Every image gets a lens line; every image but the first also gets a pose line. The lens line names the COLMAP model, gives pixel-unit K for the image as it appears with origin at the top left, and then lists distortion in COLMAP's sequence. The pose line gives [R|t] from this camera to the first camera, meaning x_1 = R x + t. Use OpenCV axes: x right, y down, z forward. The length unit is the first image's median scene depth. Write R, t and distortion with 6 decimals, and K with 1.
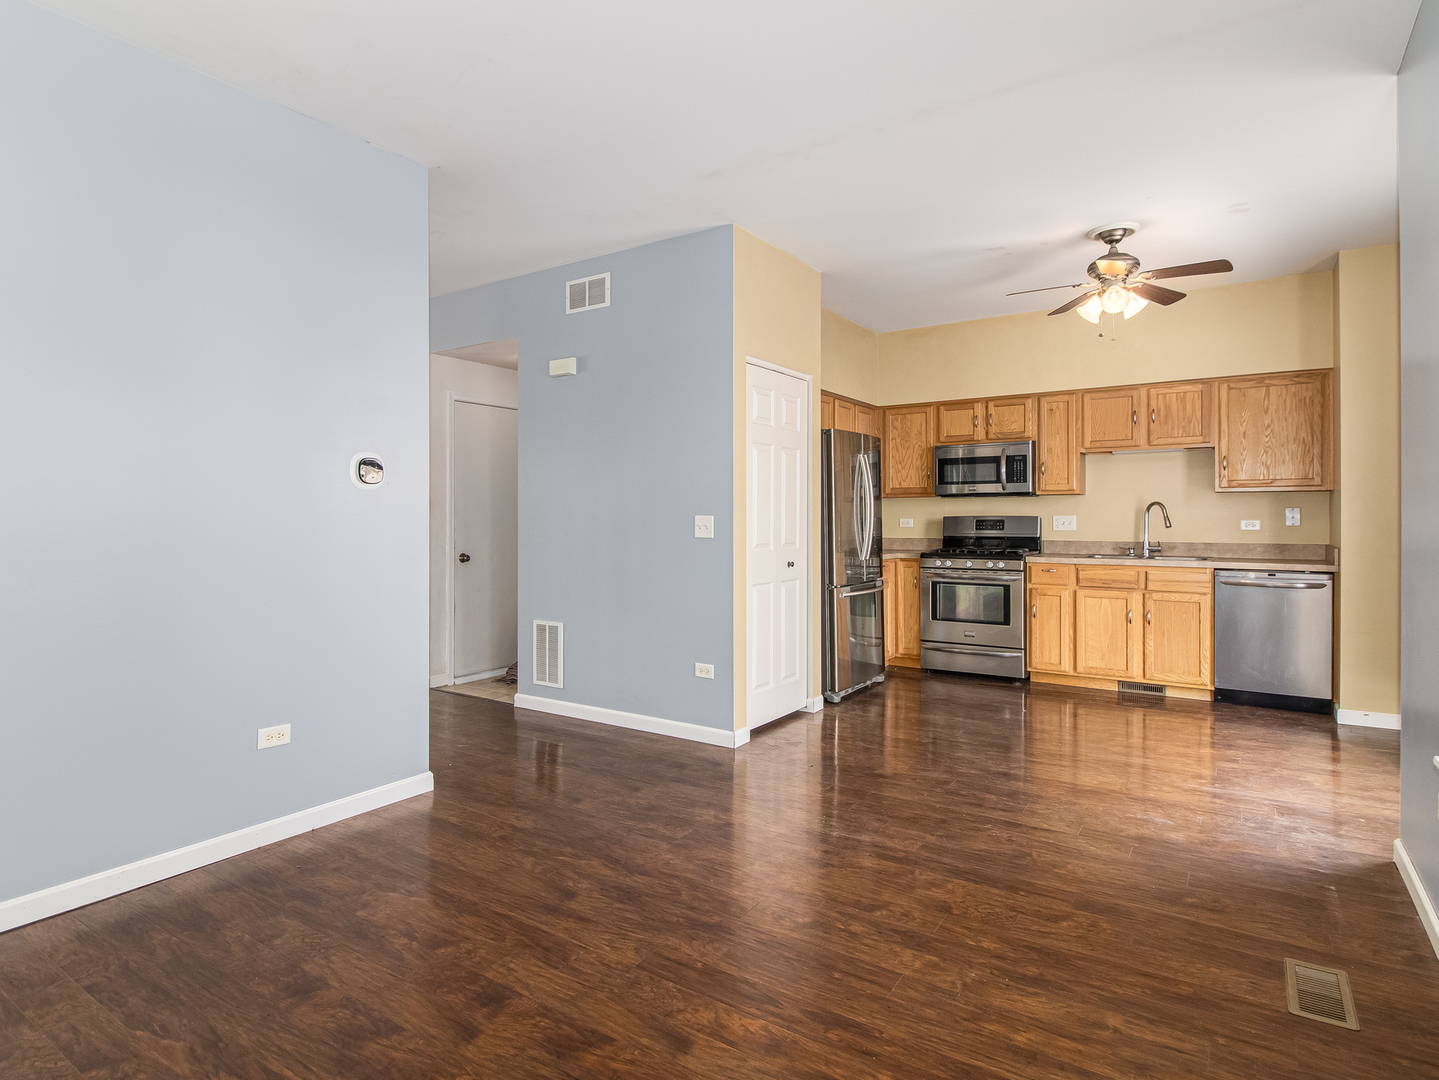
lens RADIAL K [[769.7, 0, 720.5], [0, 769.7, 528.3], [0, 0, 1]] dist [0.018259, 0.000278]
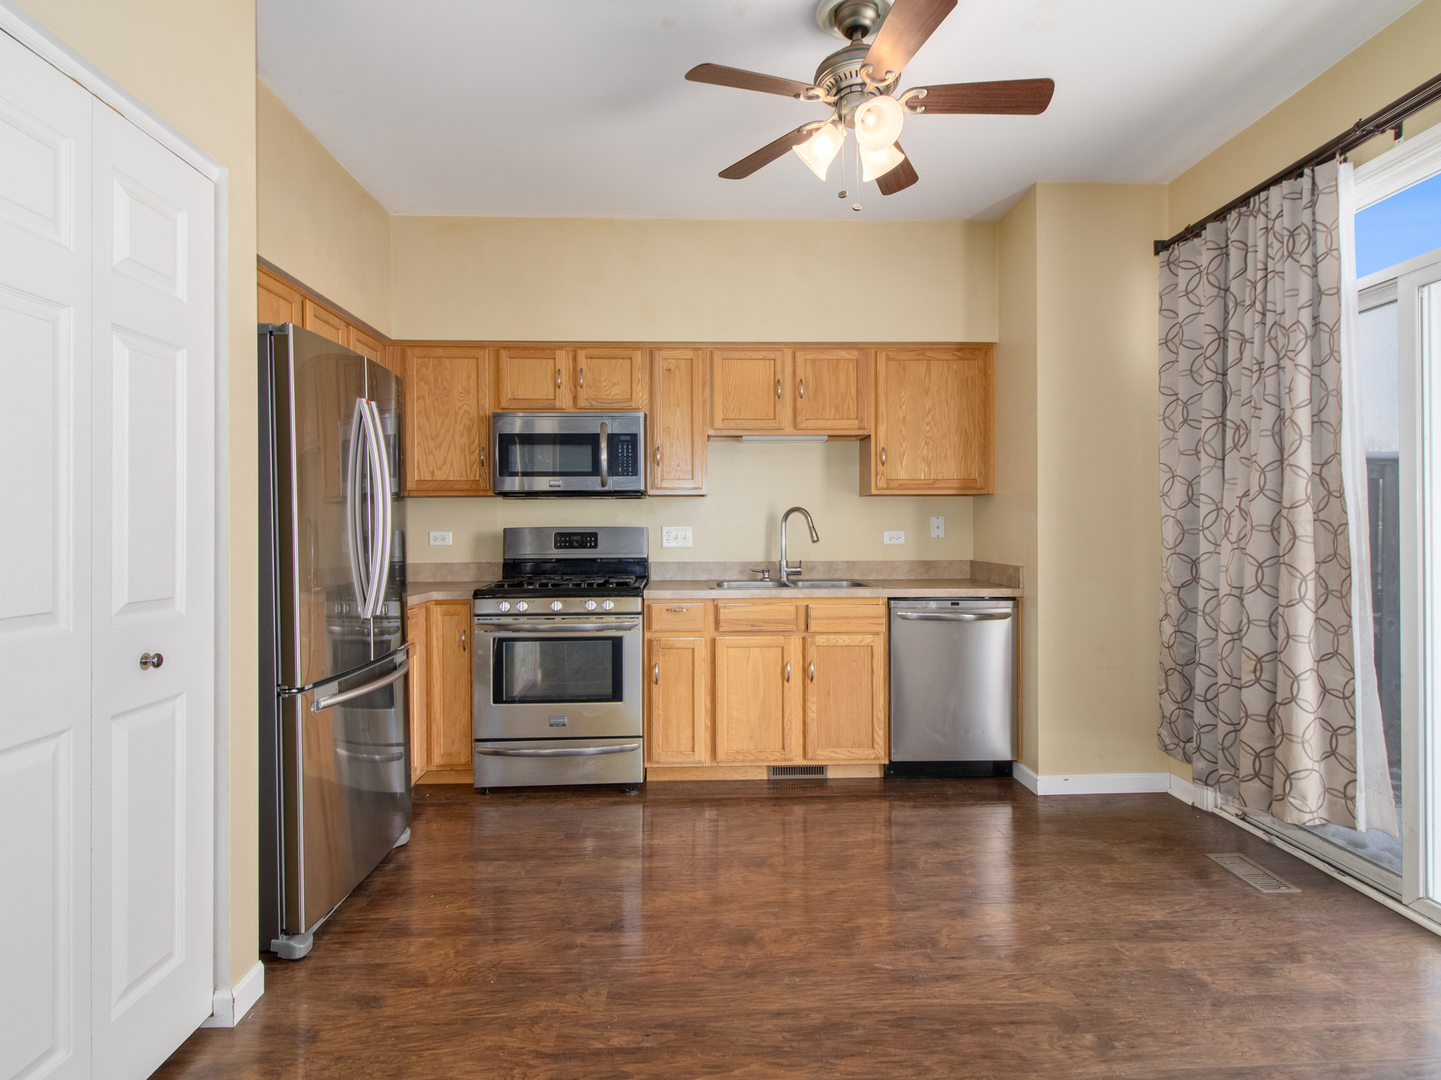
lens RADIAL K [[770.8, 0, 730.1], [0, 770.8, 521.7], [0, 0, 1]] dist [0.018259, 0.000278]
pose [[0.807675, 0.002863, 0.589622, 0.080134], [0.012063, 0.999699, -0.021379, -0.005836], [-0.589505, 0.024380, 0.807397, 0.463523]]
